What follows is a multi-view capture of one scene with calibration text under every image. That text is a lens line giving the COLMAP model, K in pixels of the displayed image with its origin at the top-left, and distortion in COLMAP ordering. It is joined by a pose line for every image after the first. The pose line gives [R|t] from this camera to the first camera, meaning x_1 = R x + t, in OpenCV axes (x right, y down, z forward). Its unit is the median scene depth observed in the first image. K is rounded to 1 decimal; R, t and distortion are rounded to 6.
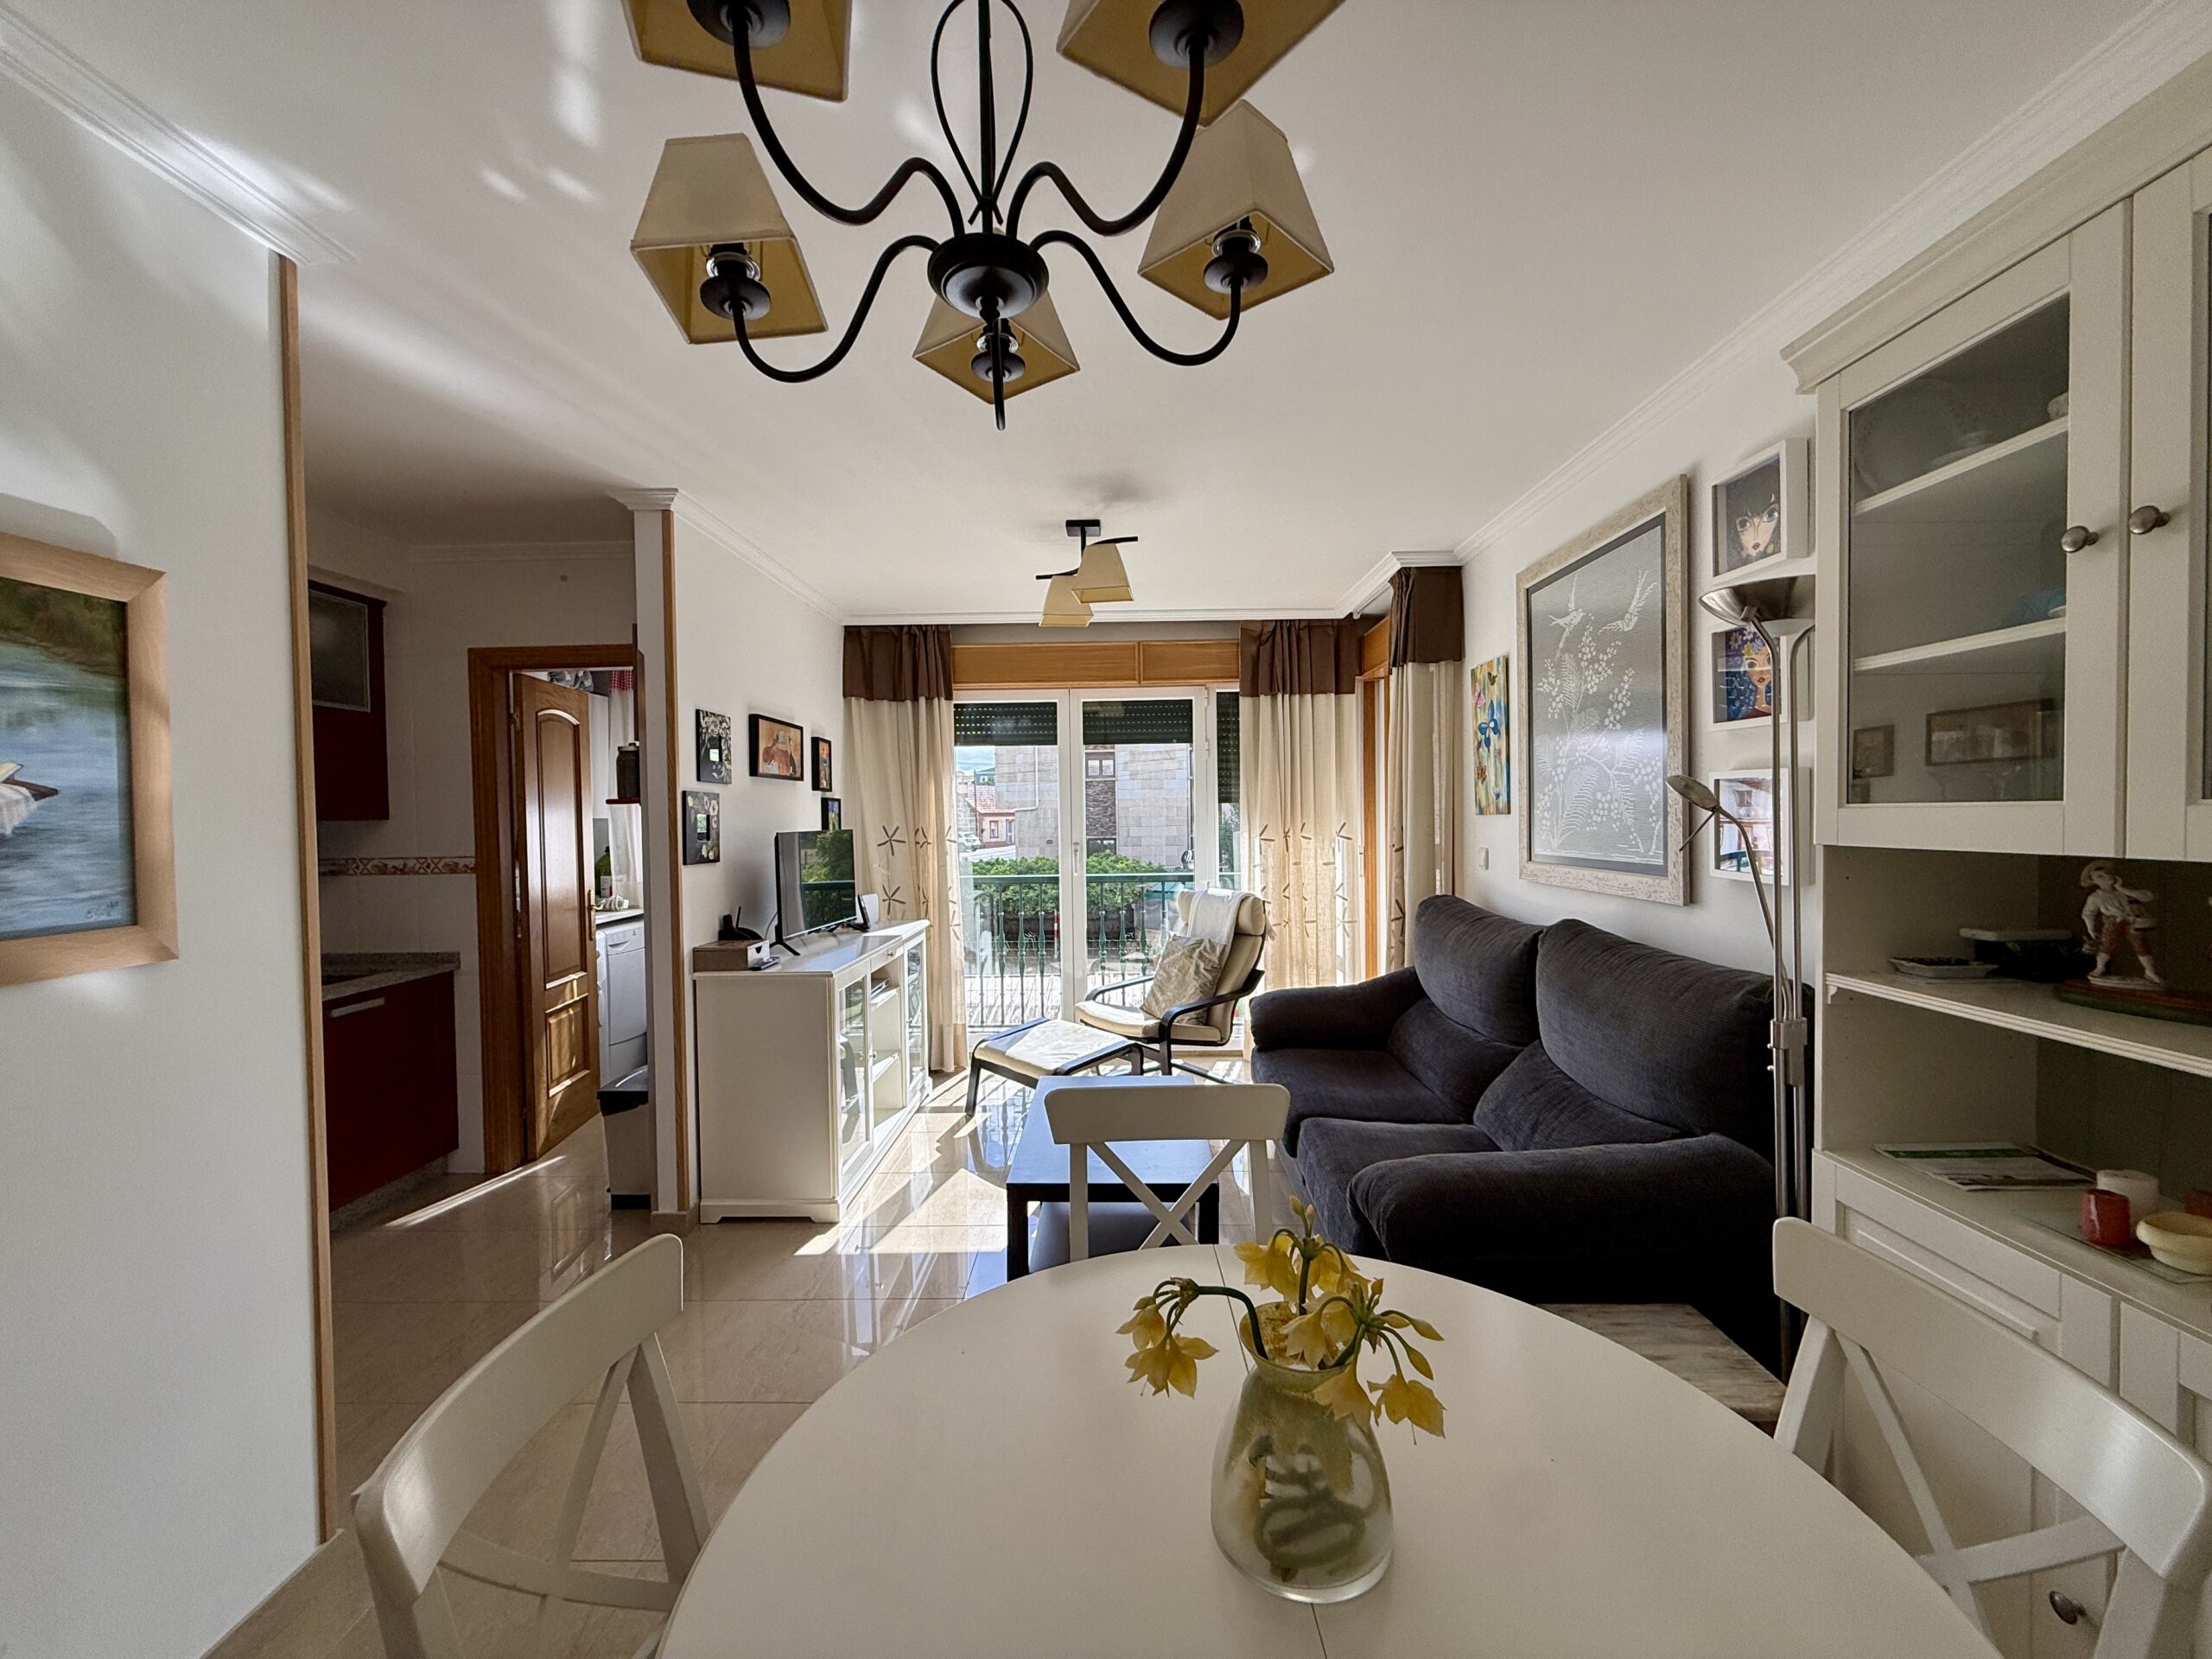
lens RADIAL K [[877.7, 0, 1104.9], [0, 877.7, 829.7], [0, 0, 1]] dist [-0.002047, 0.000133]
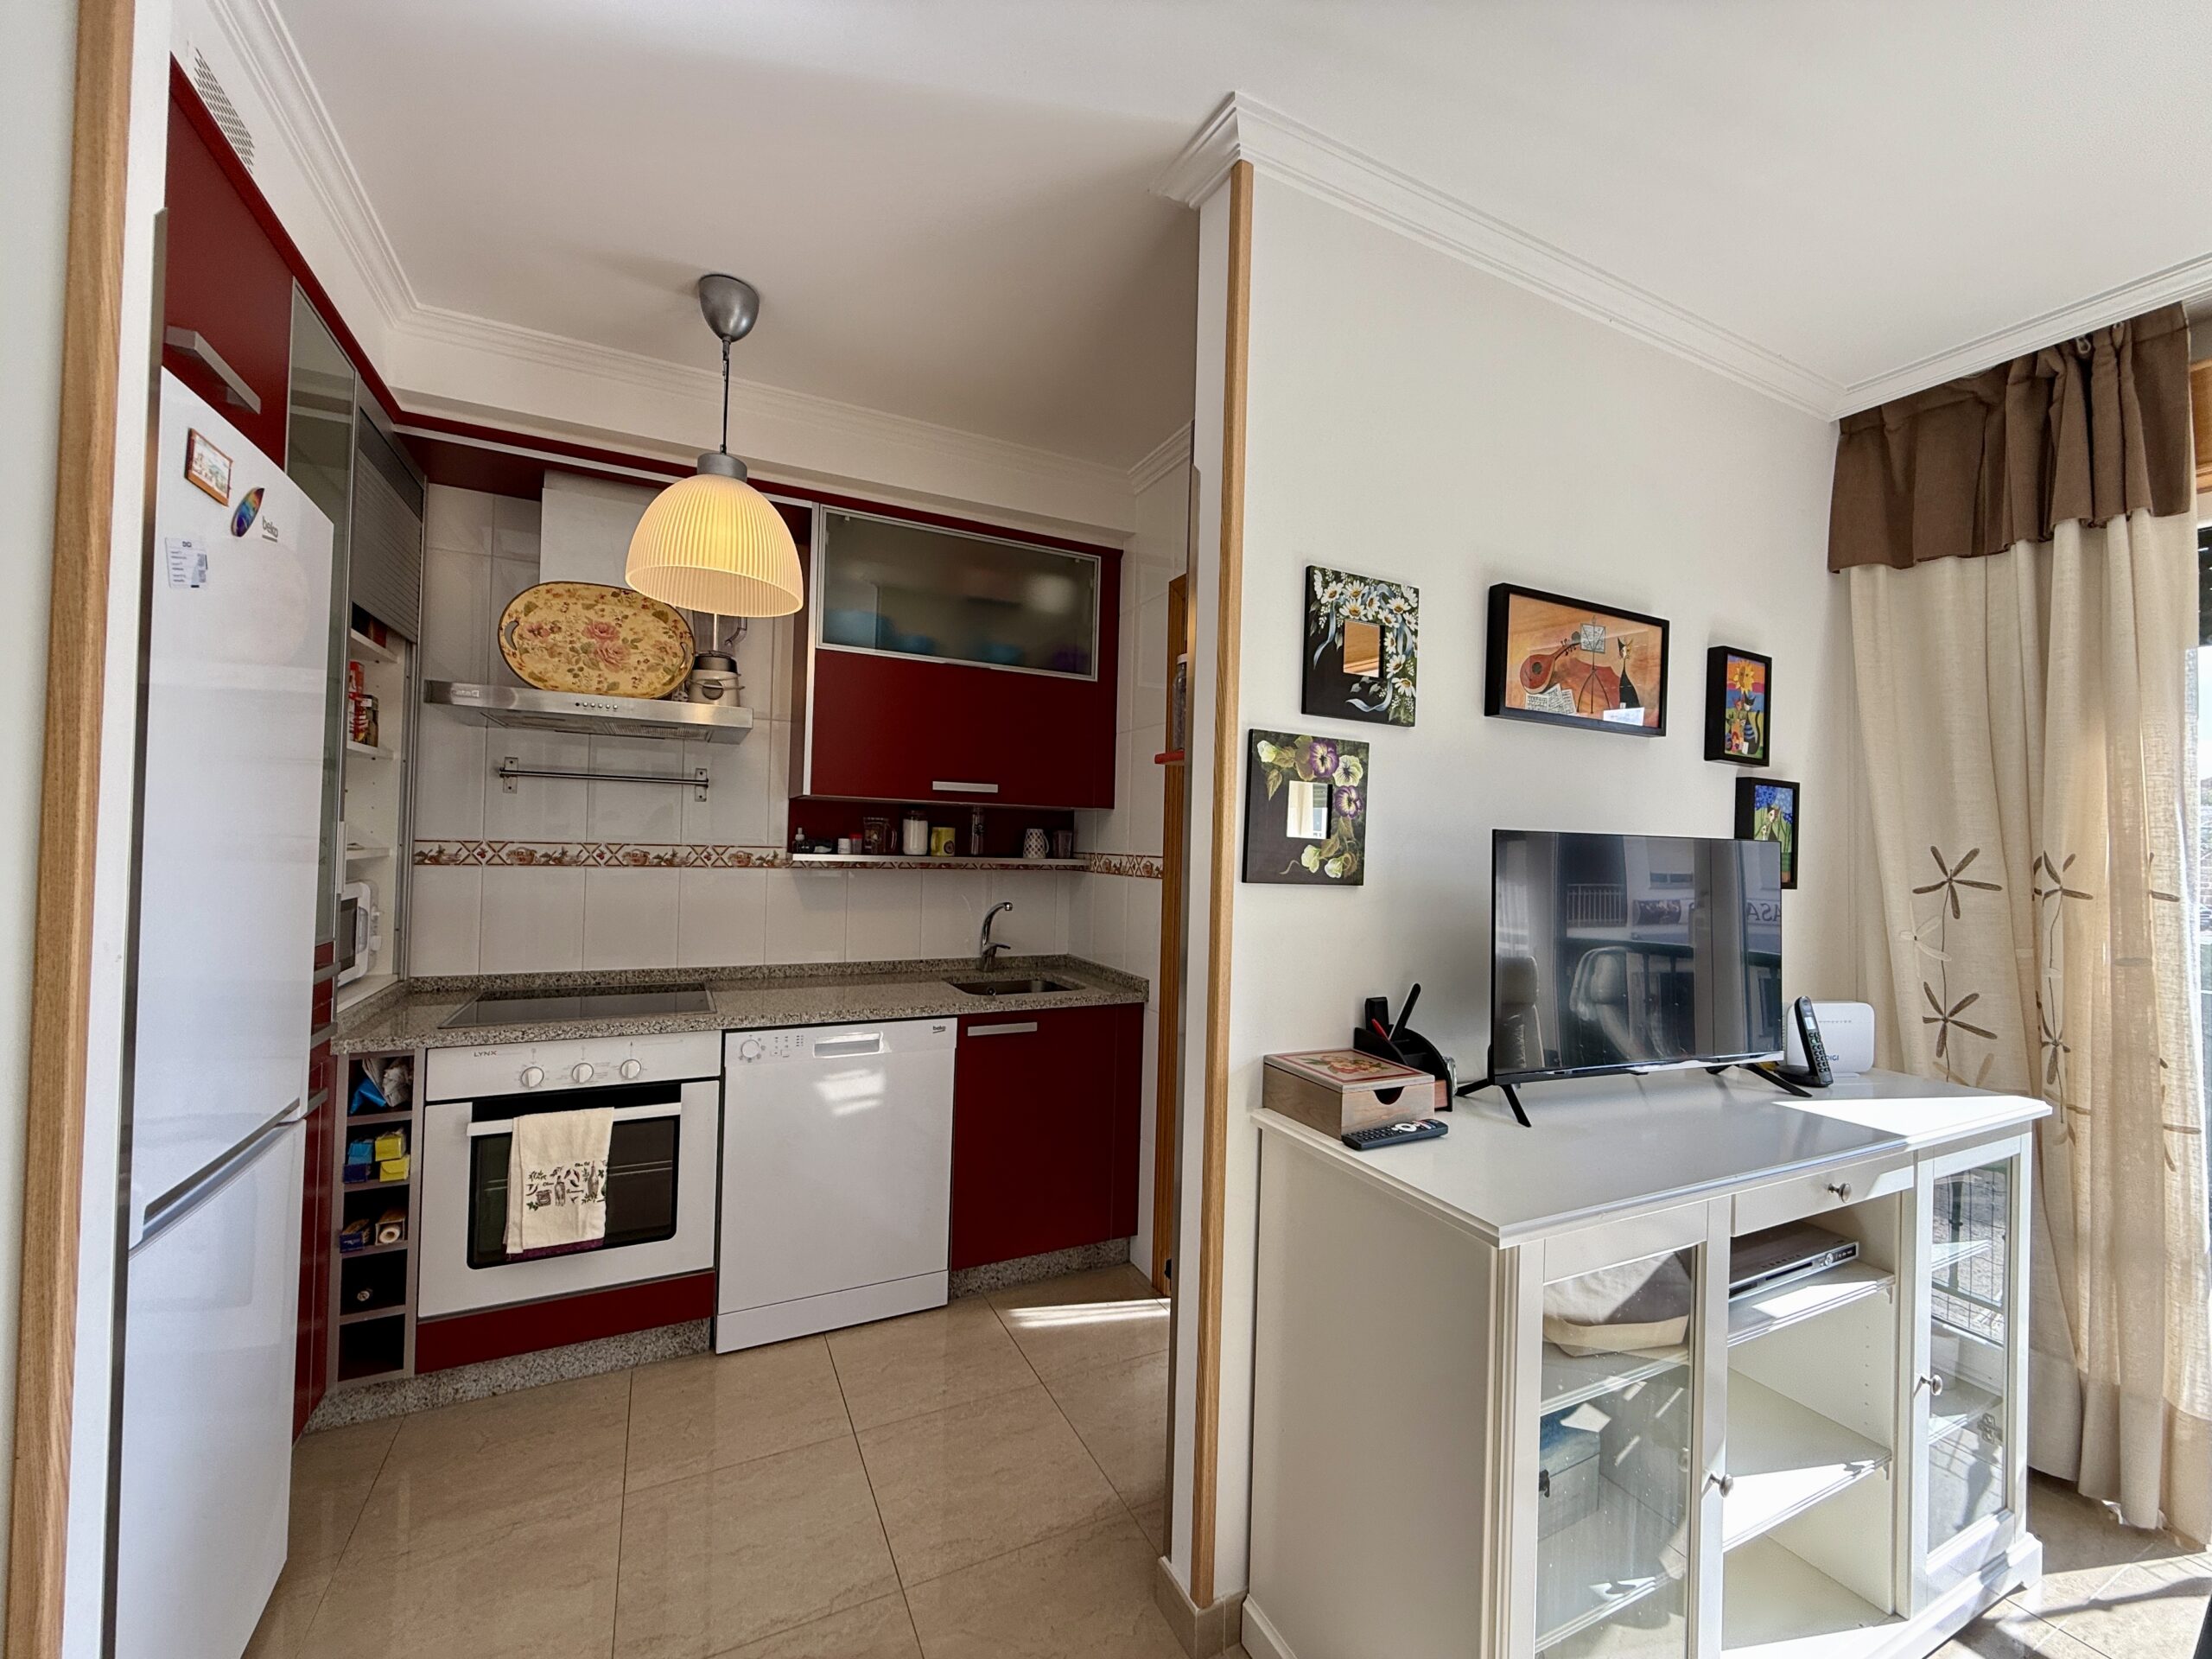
lens RADIAL K [[877.7, 0, 1103.2], [0, 877.7, 830.8], [0, 0, 1]] dist [-0.002047, 0.000133]
pose [[0.452798, 0.016079, -0.891468, -0.068531], [-0.051426, 0.998644, -0.008108, 0.016505], [0.890129, 0.049516, 0.453011, 0.591440]]
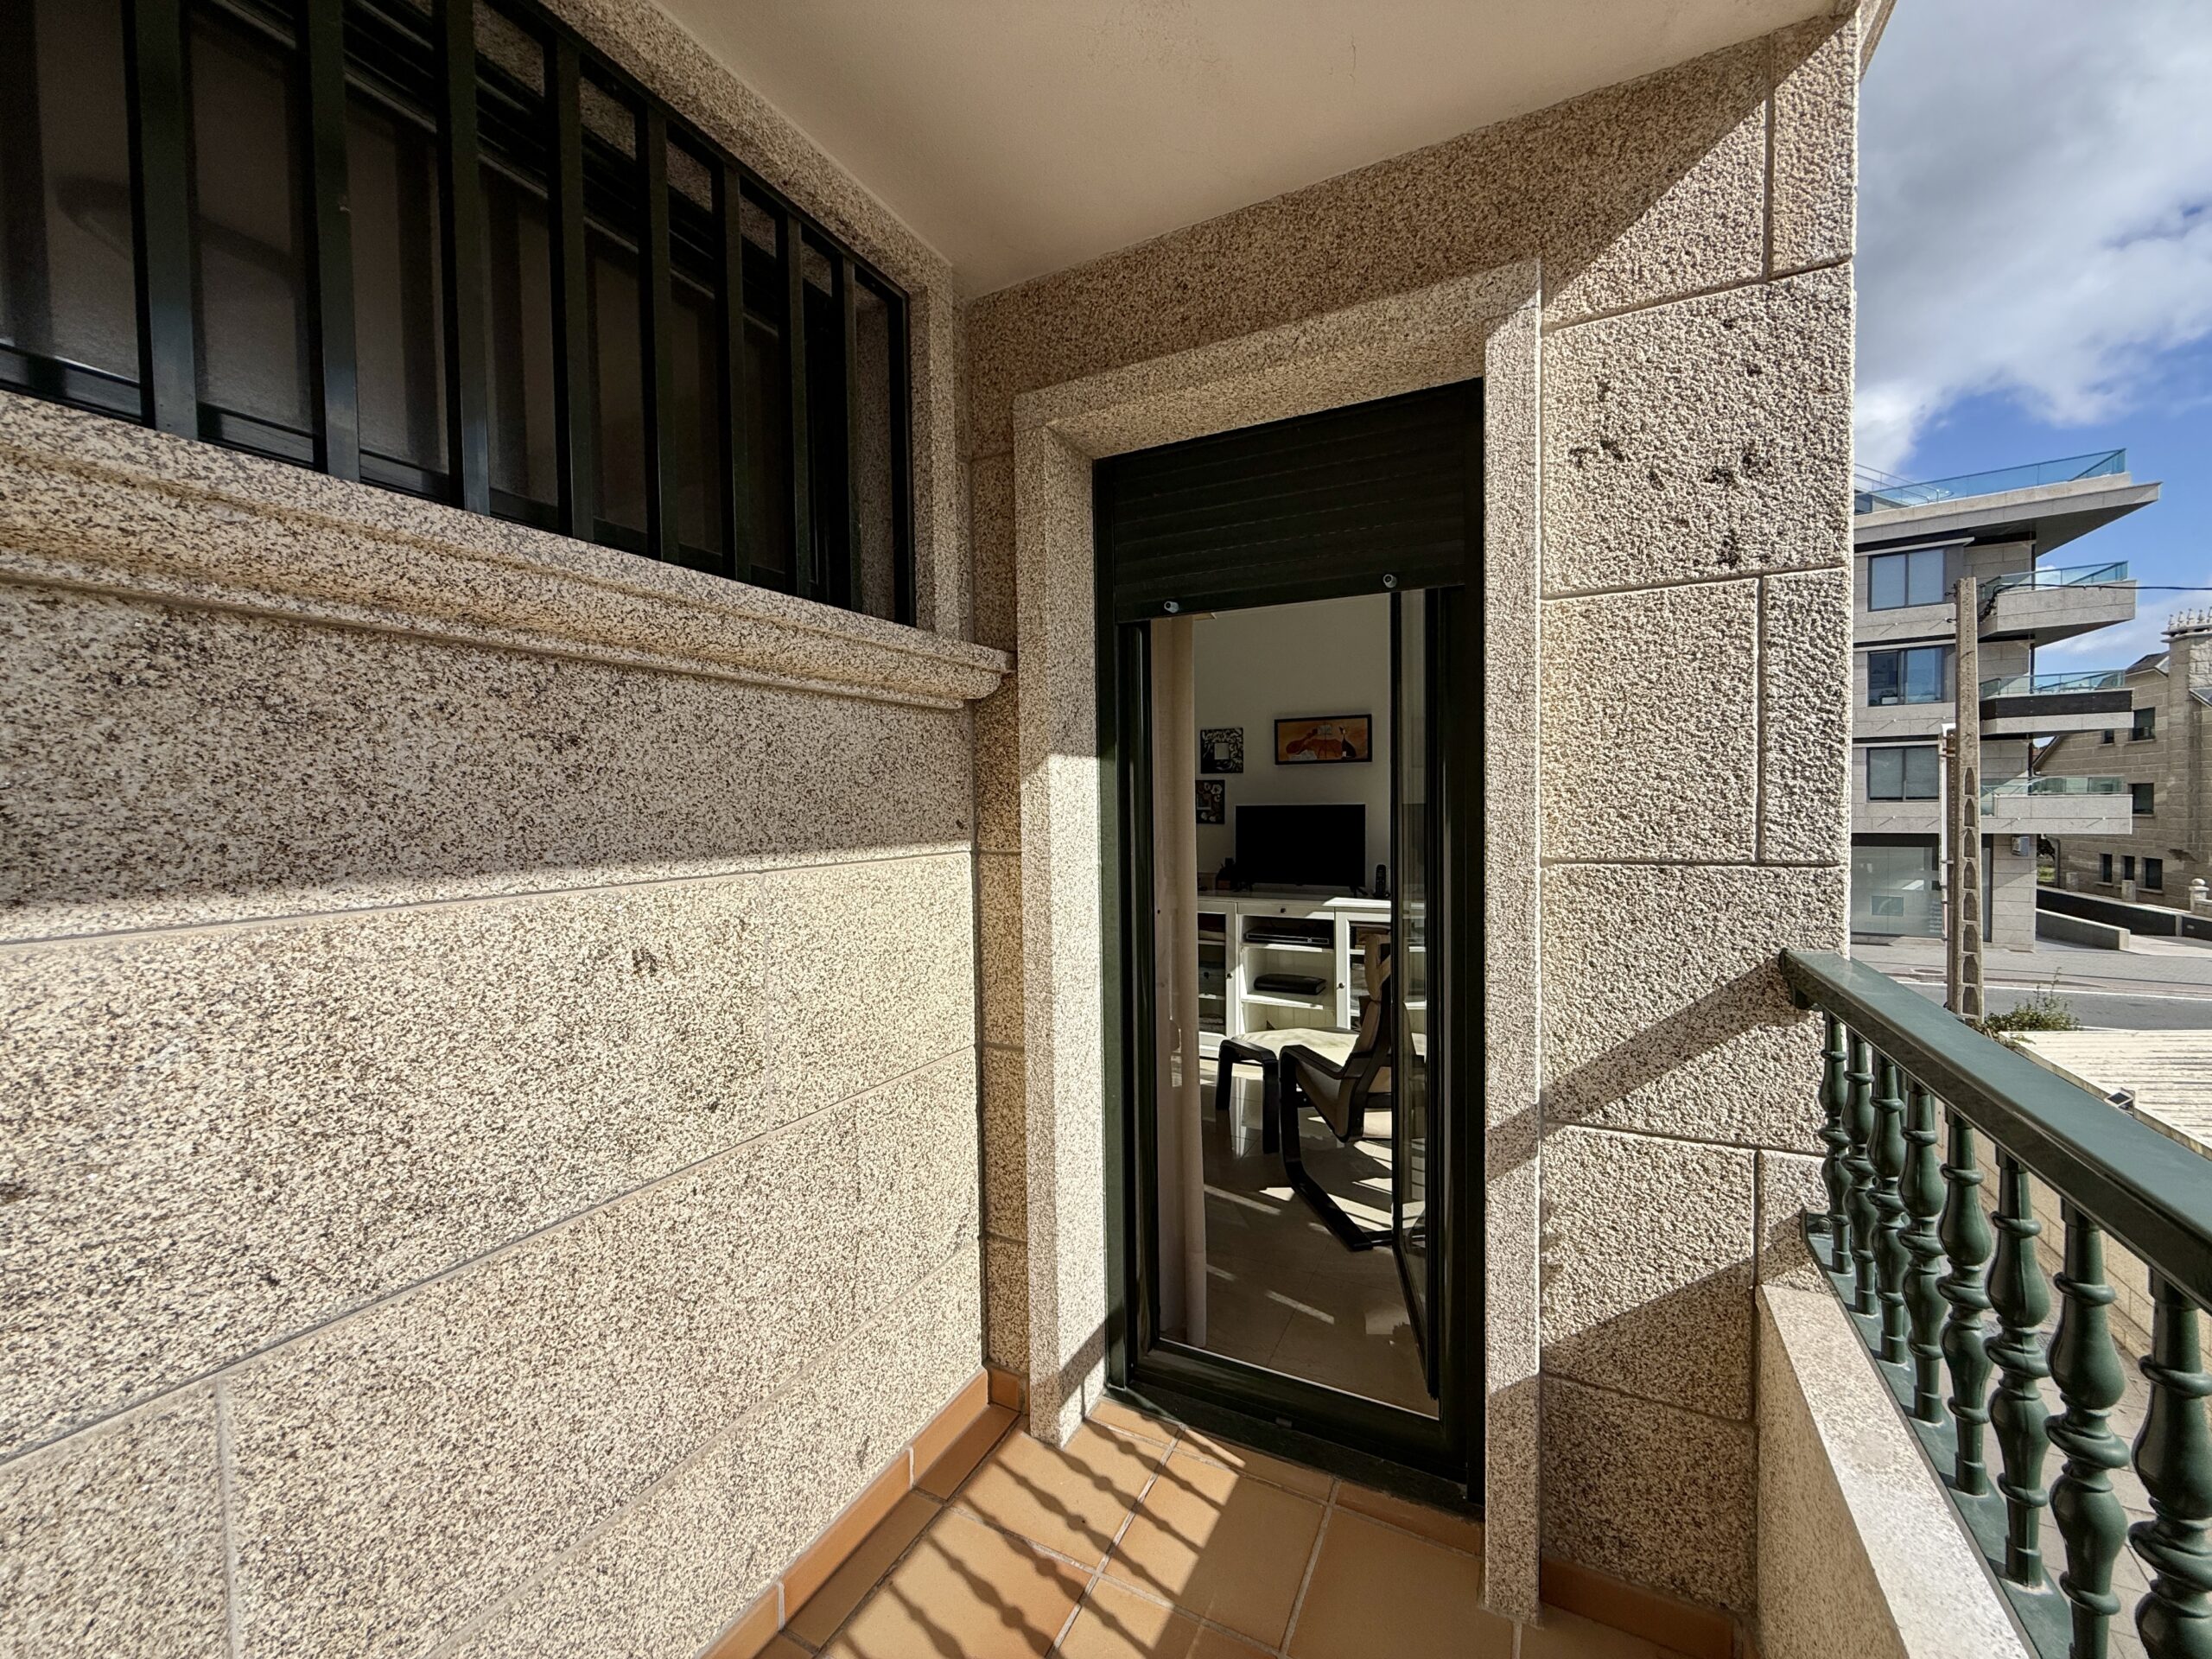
lens RADIAL K [[877.7, 0, 1105.8], [0, 877.7, 833.3], [0, 0, 1]] dist [-0.002047, 0.000133]
pose [[-0.444650, 0.046955, -0.894473, 0.872184], [0.002700, 0.998691, 0.051084, -0.020697], [0.895700, 0.020299, -0.444195, 1.296296]]
